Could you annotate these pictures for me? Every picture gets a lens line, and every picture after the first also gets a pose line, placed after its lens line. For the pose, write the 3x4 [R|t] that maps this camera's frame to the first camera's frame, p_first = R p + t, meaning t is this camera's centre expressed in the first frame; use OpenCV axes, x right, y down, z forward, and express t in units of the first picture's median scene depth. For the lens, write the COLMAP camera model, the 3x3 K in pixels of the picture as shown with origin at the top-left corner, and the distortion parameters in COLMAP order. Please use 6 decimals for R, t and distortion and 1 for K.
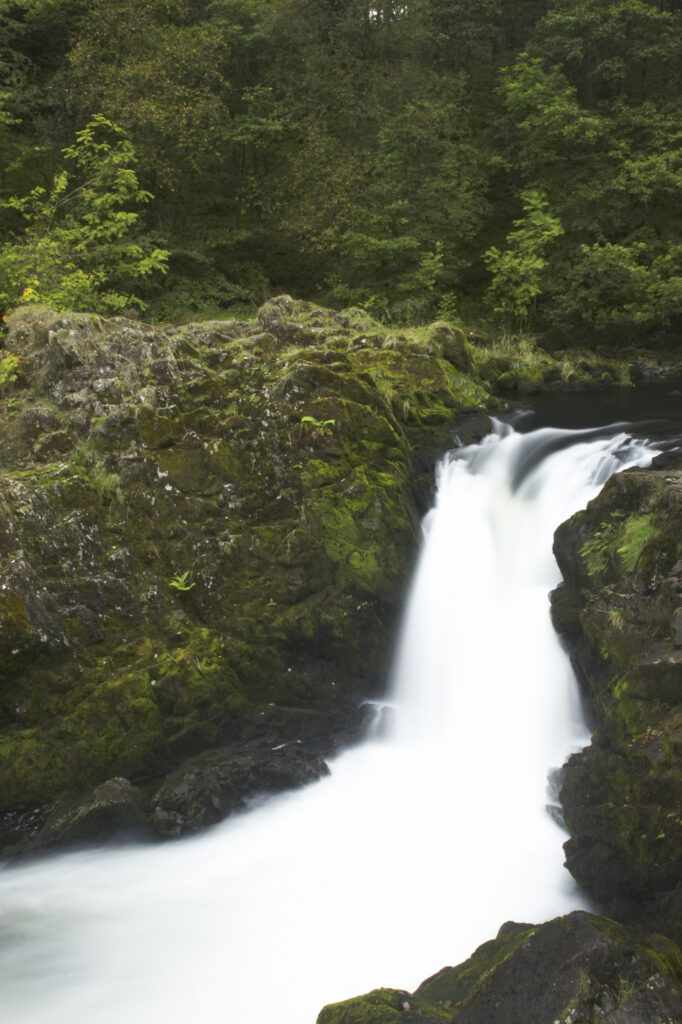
lens RADIAL K [[942.4, 0, 345.1], [0, 942.4, 512.7], [0, 0, 1]] dist [-0.129698, 0.097233]
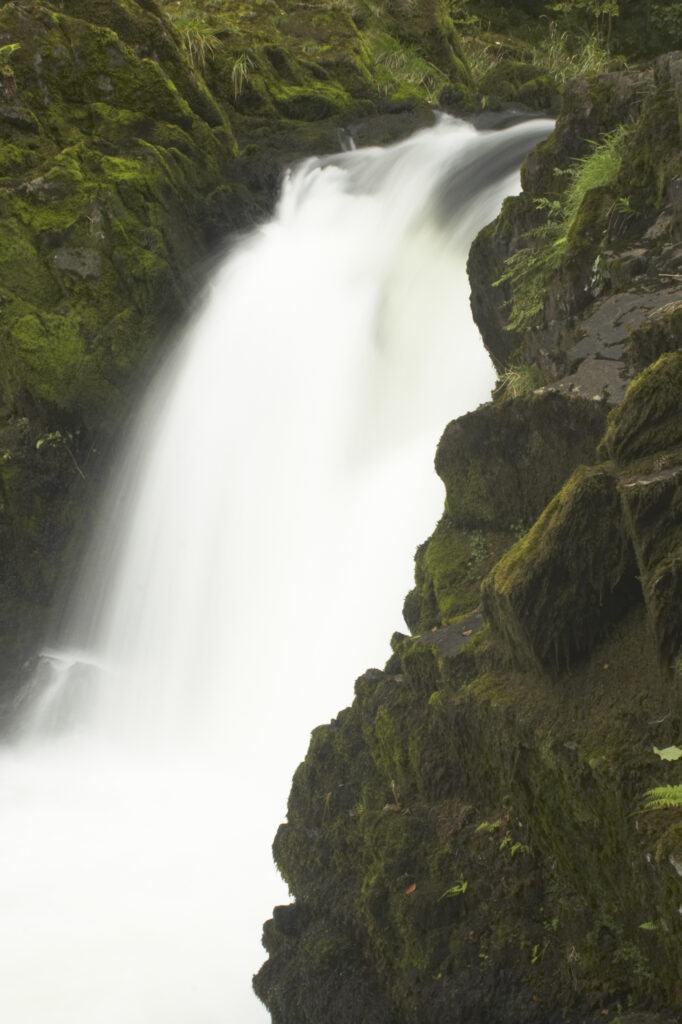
lens RADIAL K [[1556.9, 0, 341.0], [0, 1556.9, 512.0], [0, 0, 1]] dist [-0.066462, 0.099010]
pose [[0.996085, 0.023912, -0.085110, 0.215233], [-0.026020, 0.999379, -0.023746, 0.143570], [0.084490, 0.025868, 0.996089, 0.272758]]
